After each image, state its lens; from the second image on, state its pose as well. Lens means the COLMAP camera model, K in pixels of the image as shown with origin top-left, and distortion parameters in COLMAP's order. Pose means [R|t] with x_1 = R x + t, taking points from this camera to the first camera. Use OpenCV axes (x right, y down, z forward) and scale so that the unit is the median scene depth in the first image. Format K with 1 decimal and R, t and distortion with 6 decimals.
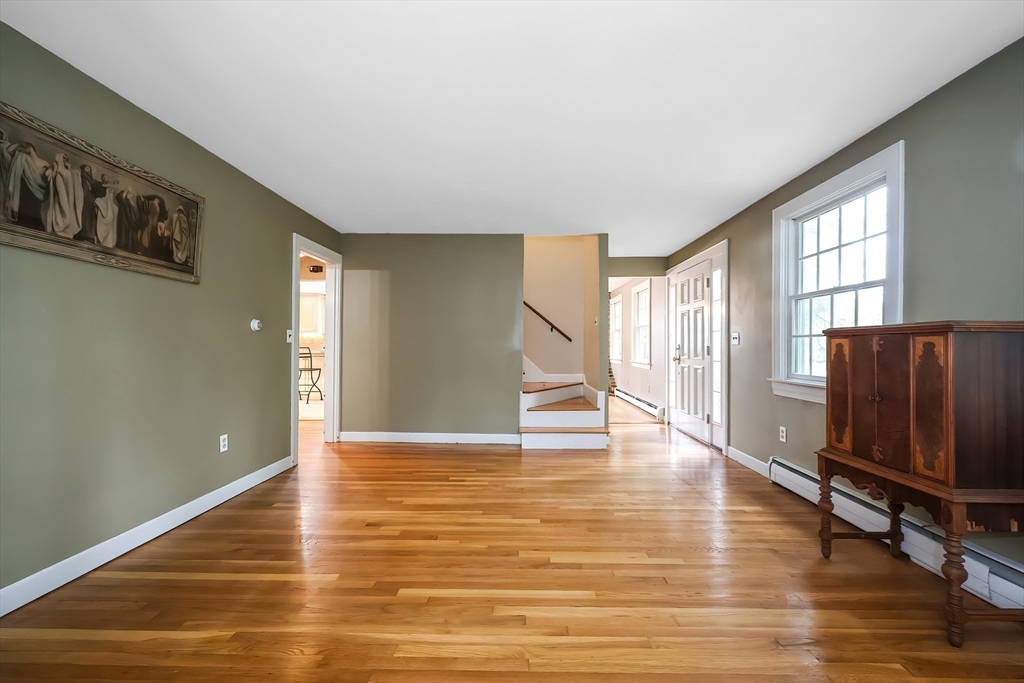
lens RADIAL K [[425.6, 0, 501.5], [0, 425.6, 340.3], [0, 0, 1]] dist [-0.000966, -0.000024]
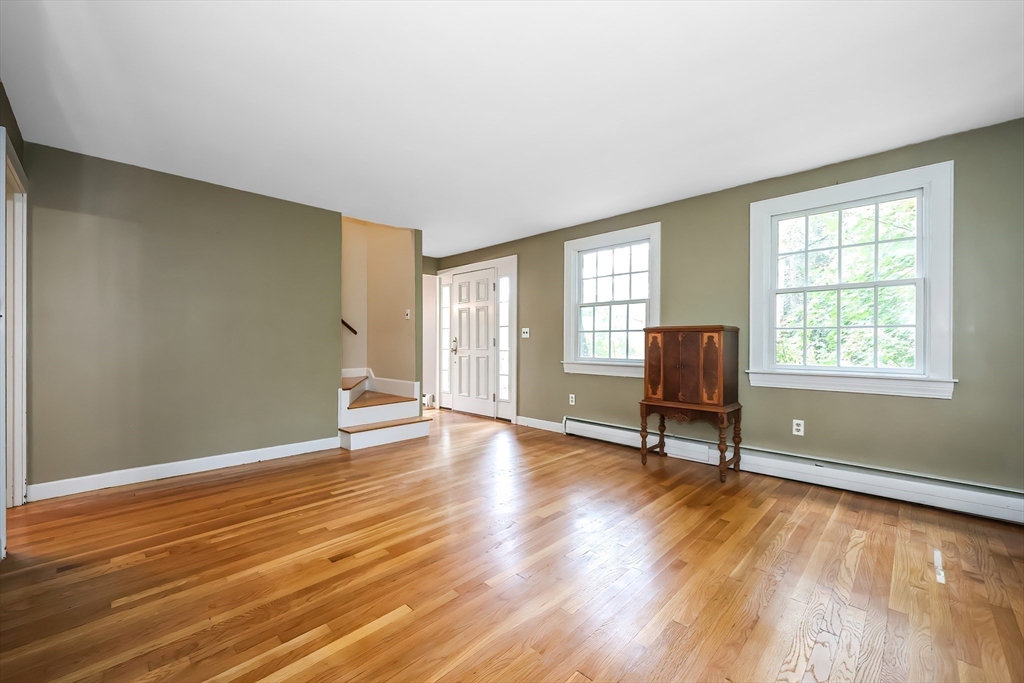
lens RADIAL K [[431.7, 0, 514.2], [0, 431.7, 336.7], [0, 0, 1]] dist [0.005665, 0.000584]
pose [[0.670674, 0.004630, 0.741738, -0.544019], [-0.009556, 0.999951, 0.002399, 0.006272], [-0.741691, -0.008697, 0.670685, 0.161522]]
